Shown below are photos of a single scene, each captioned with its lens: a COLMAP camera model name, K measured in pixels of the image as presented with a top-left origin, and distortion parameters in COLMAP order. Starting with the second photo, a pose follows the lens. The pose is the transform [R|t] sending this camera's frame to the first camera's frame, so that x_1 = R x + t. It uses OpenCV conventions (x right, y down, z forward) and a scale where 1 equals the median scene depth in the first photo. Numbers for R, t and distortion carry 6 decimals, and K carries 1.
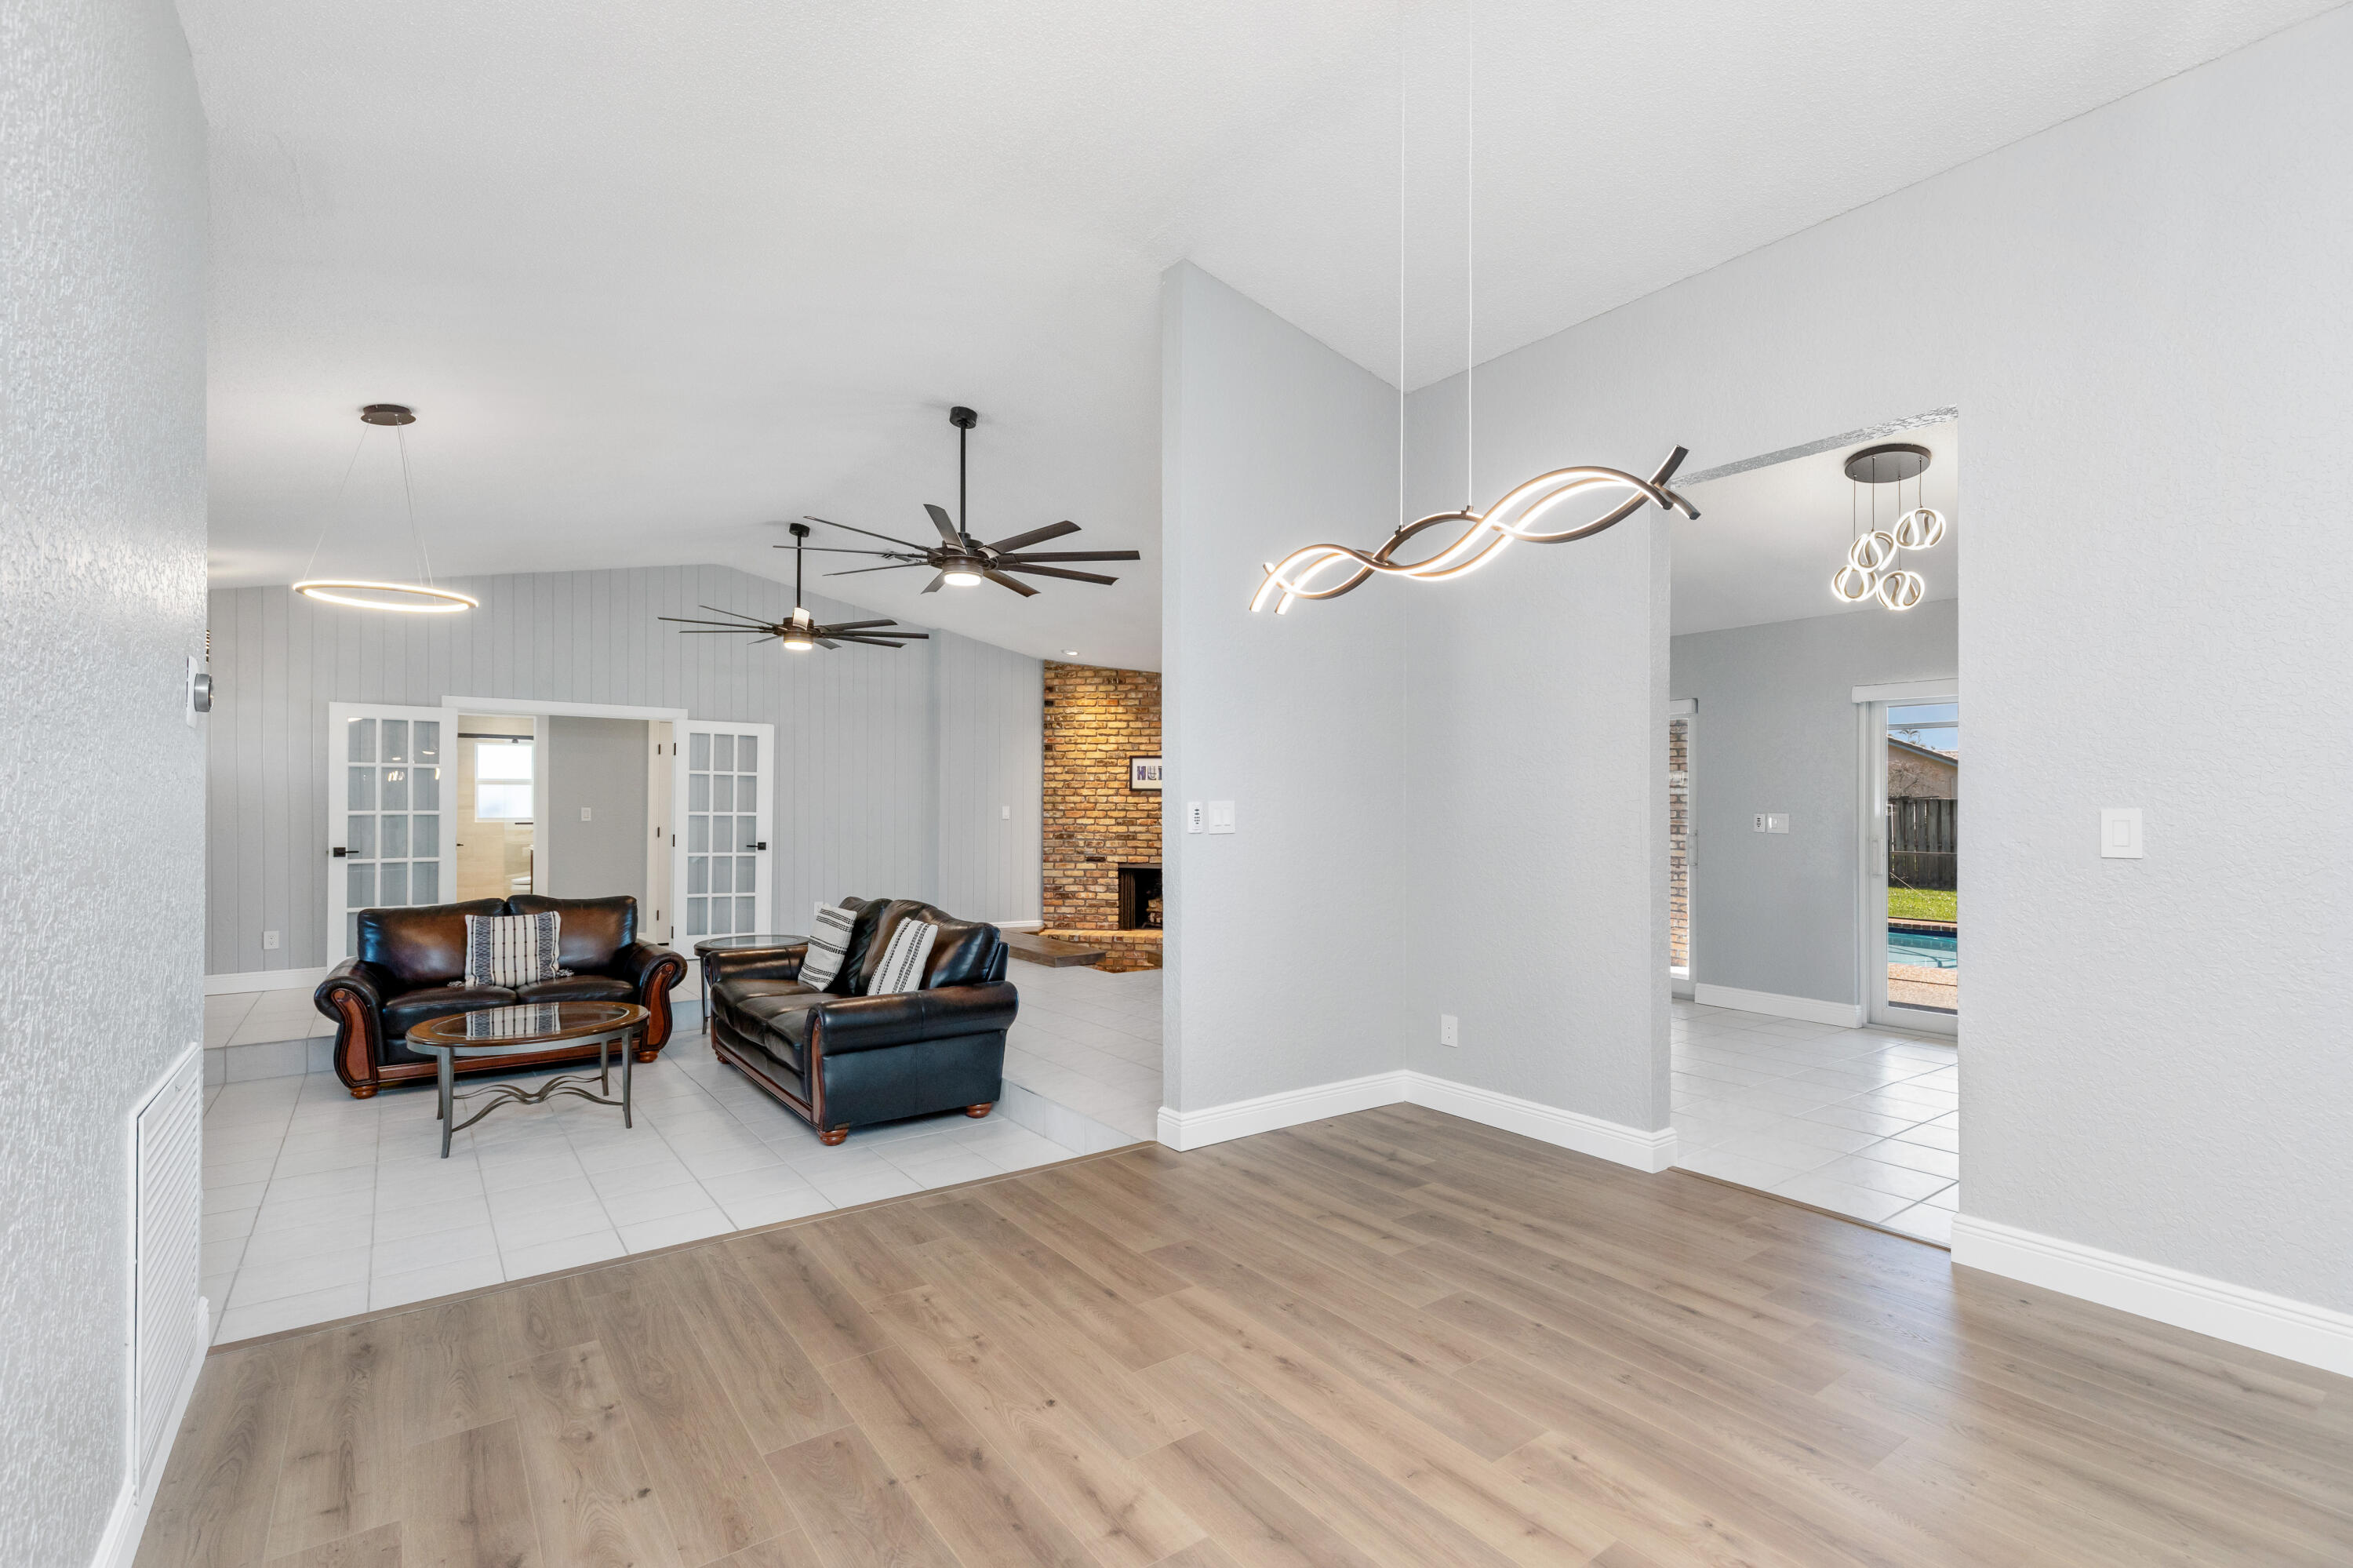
lens RADIAL K [[1075.6, 0, 1130.7], [0, 1075.6, 804.4], [0, 0, 1]] dist [0.010602, -0.002648]
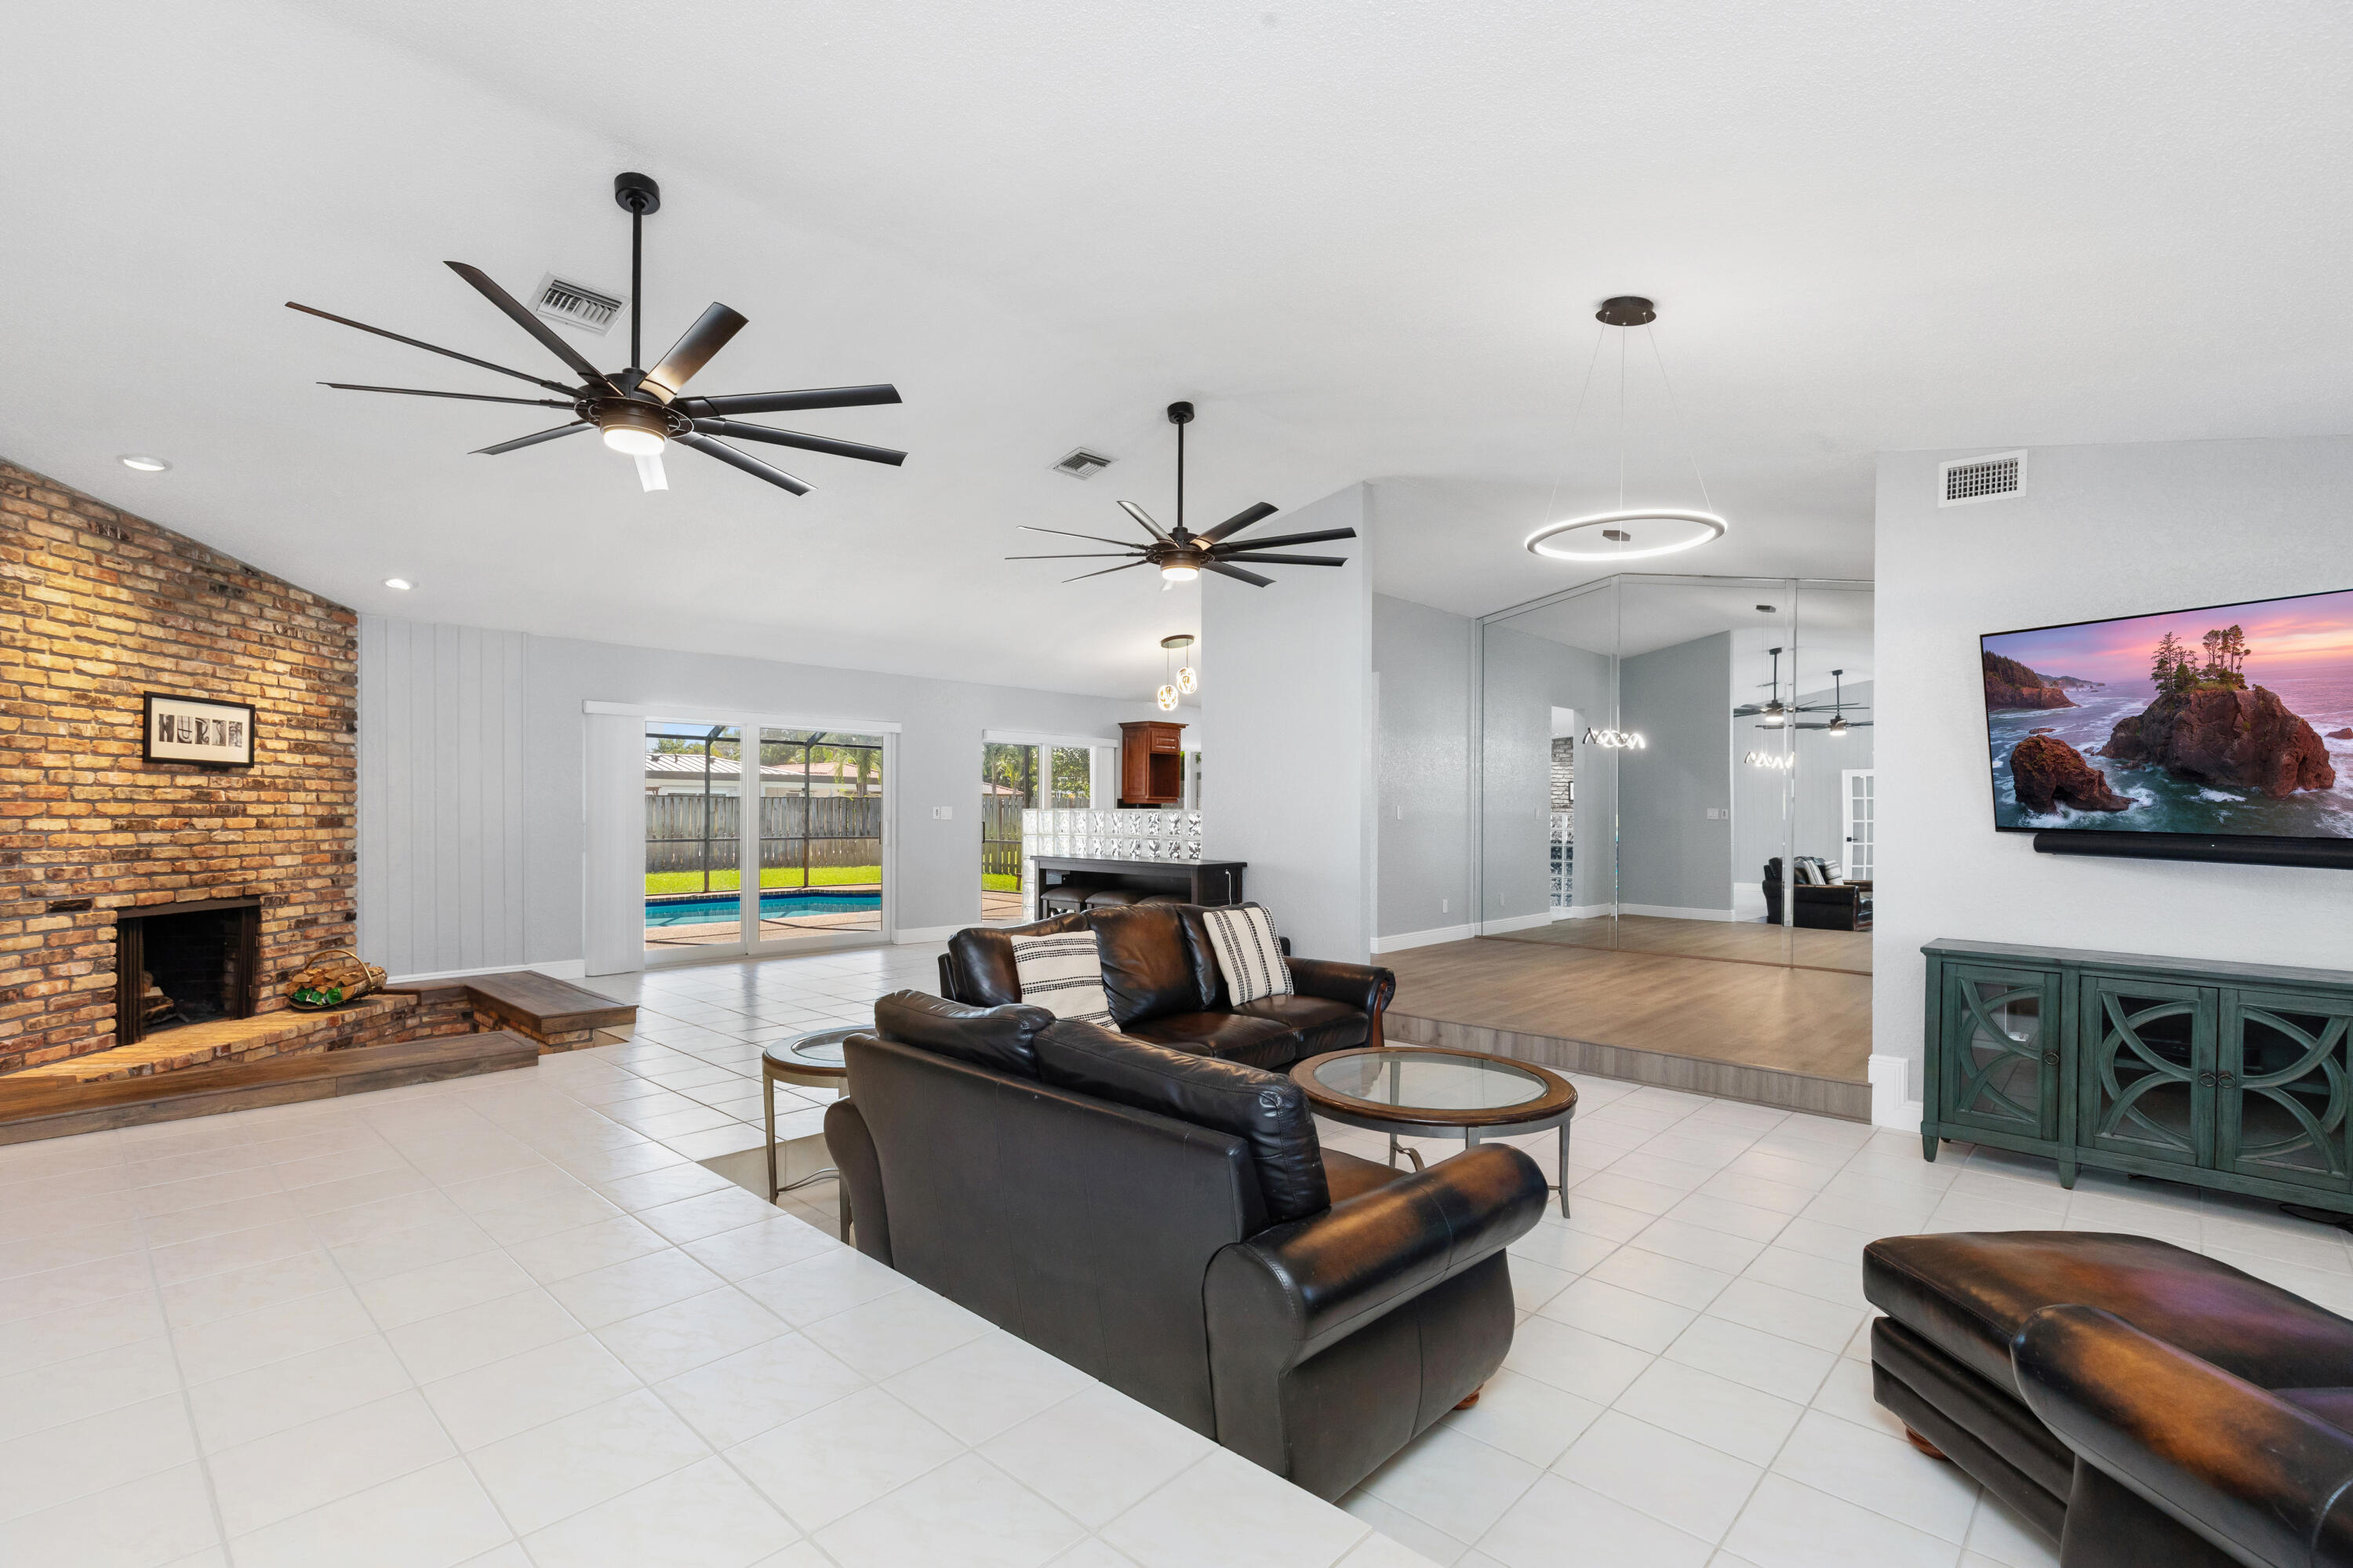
lens RADIAL K [[1075.6, 0, 1160.4], [0, 1075.6, 810.6], [0, 0, 1]] dist [0.010602, -0.002648]
pose [[-0.211879, -0.003200, 0.977291, -0.591780], [-0.003134, 0.999992, 0.002595, 0.007242], [-0.977291, -0.002513, -0.211887, 0.646821]]
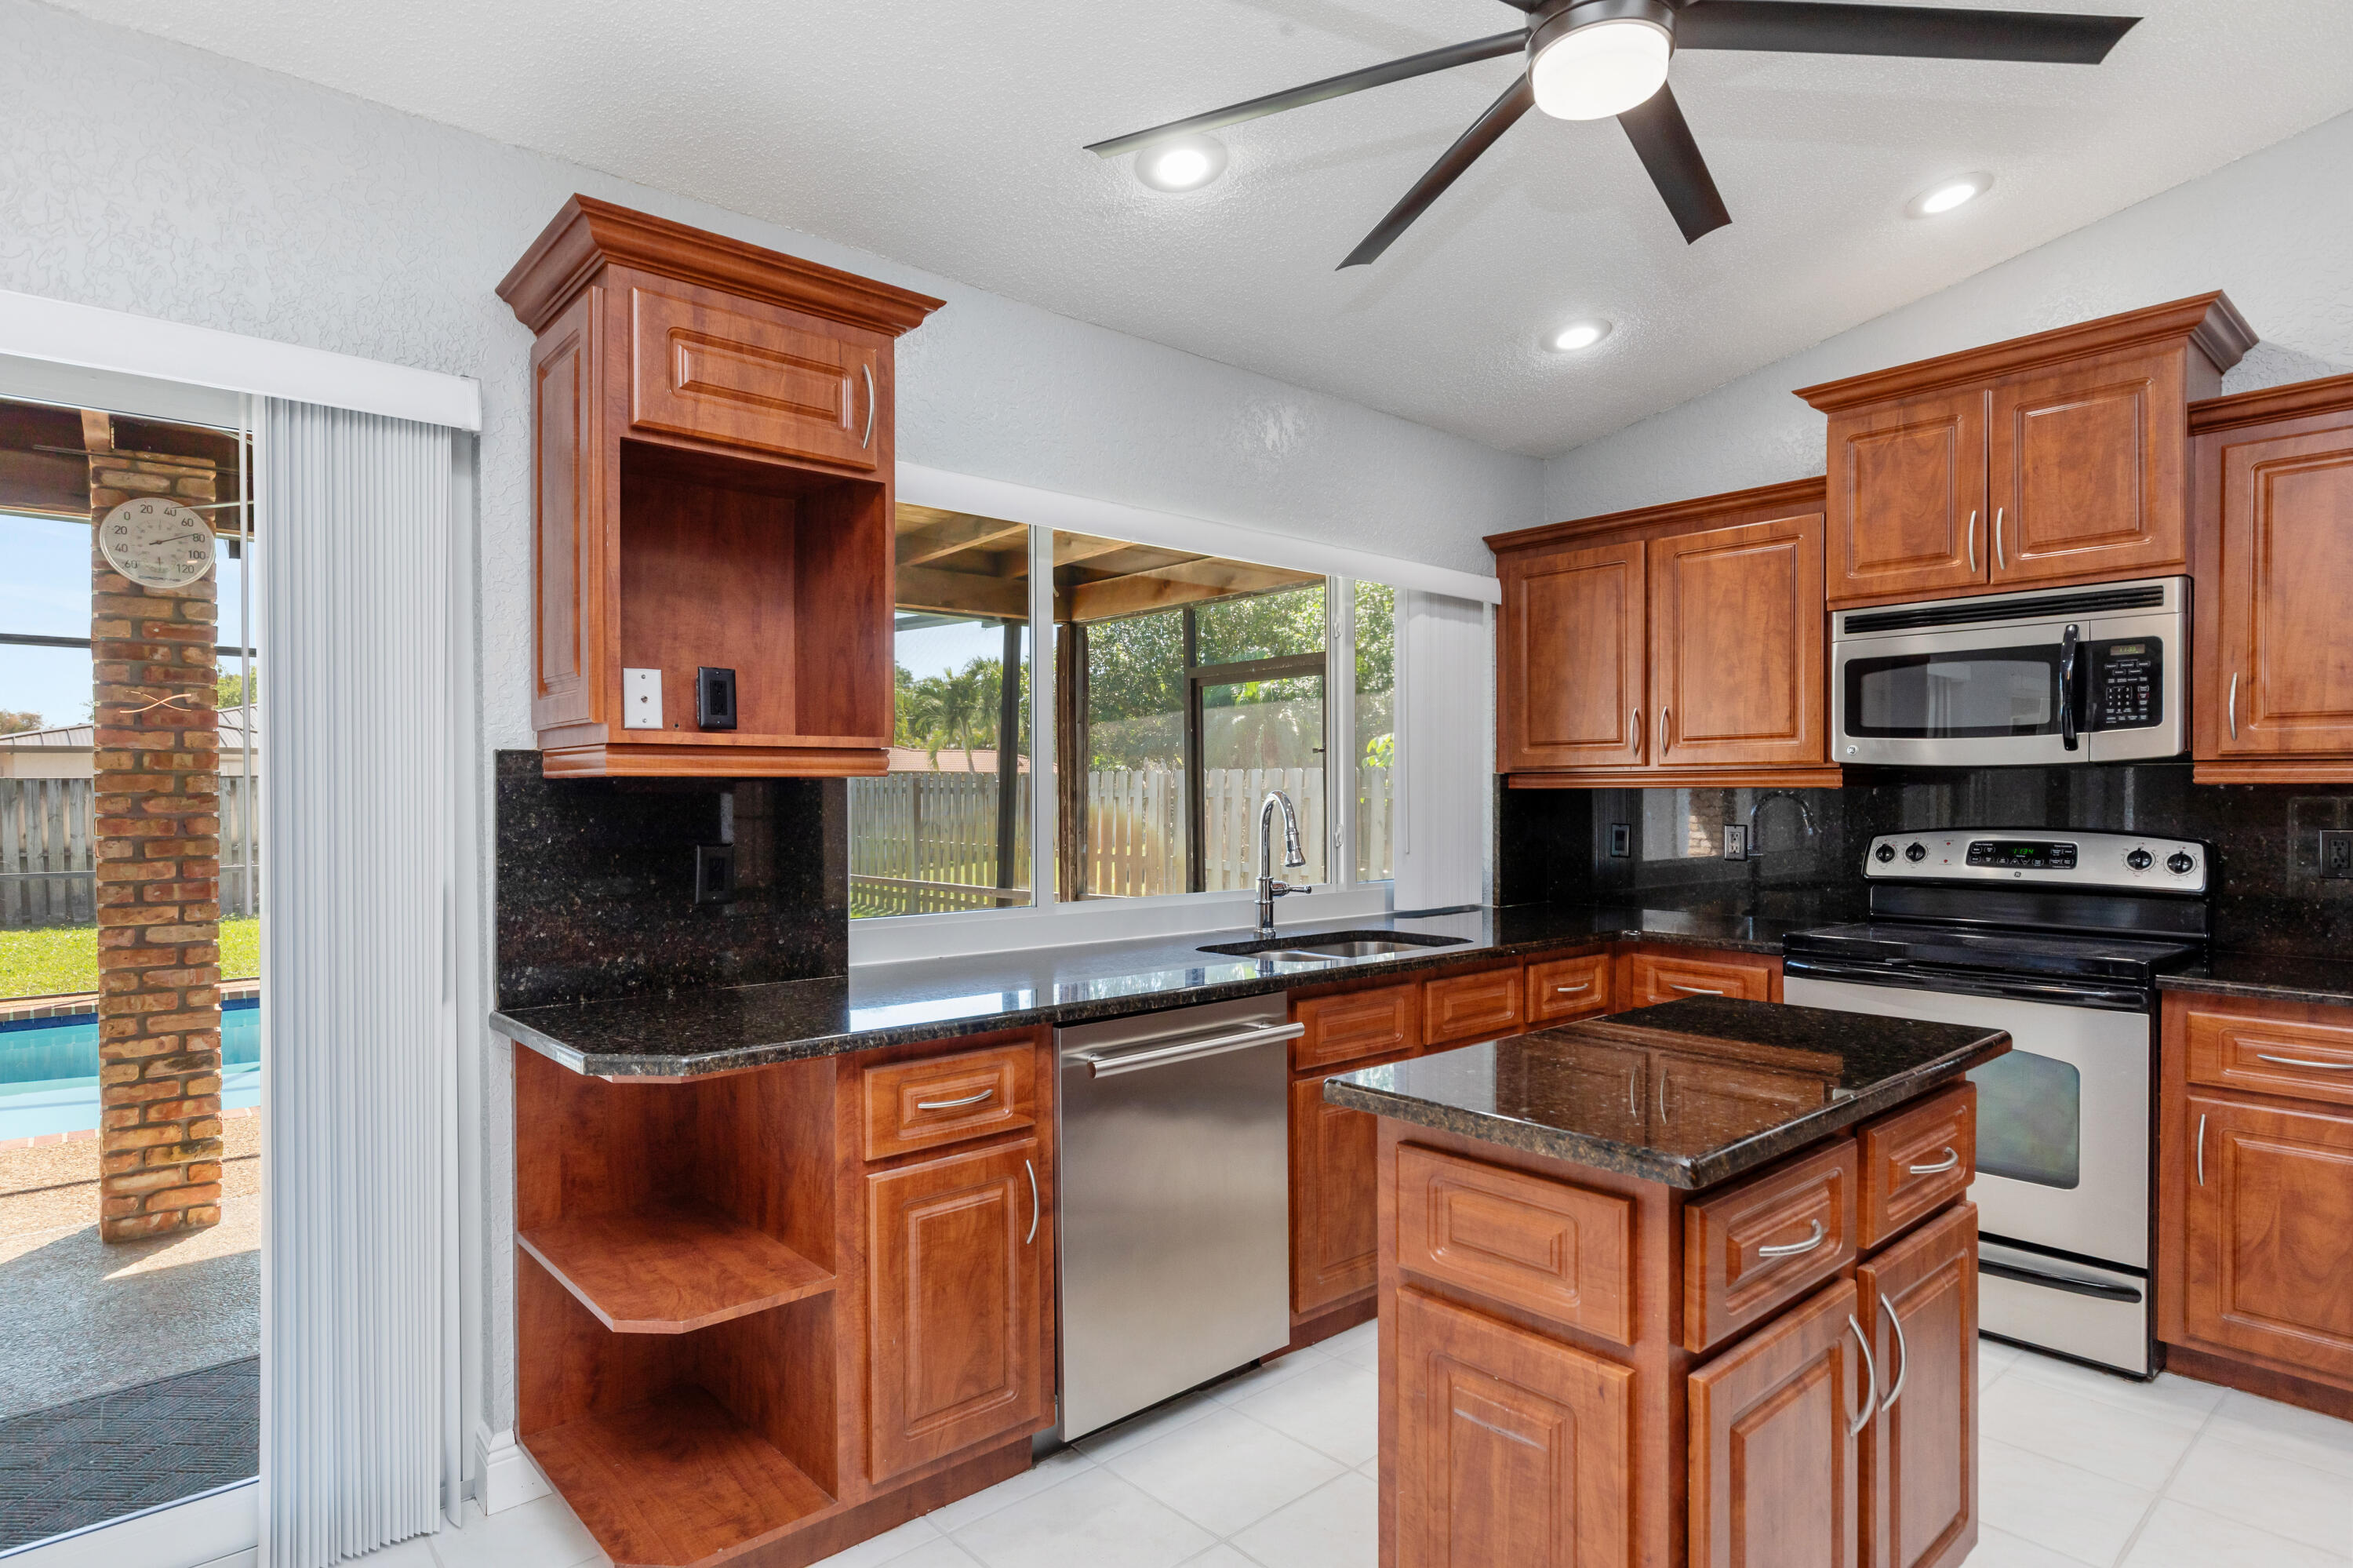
lens RADIAL K [[1253.0, 0, 1161.6], [0, 1253.0, 803.9], [0, 0, 1]] dist [-0.000016, 0.000906]
pose [[-0.113990, -0.011912, 0.993411, 0.274543], [0.006498, 0.999898, 0.012735, 0.004945], [-0.993461, 0.007906, -0.113901, 0.368929]]
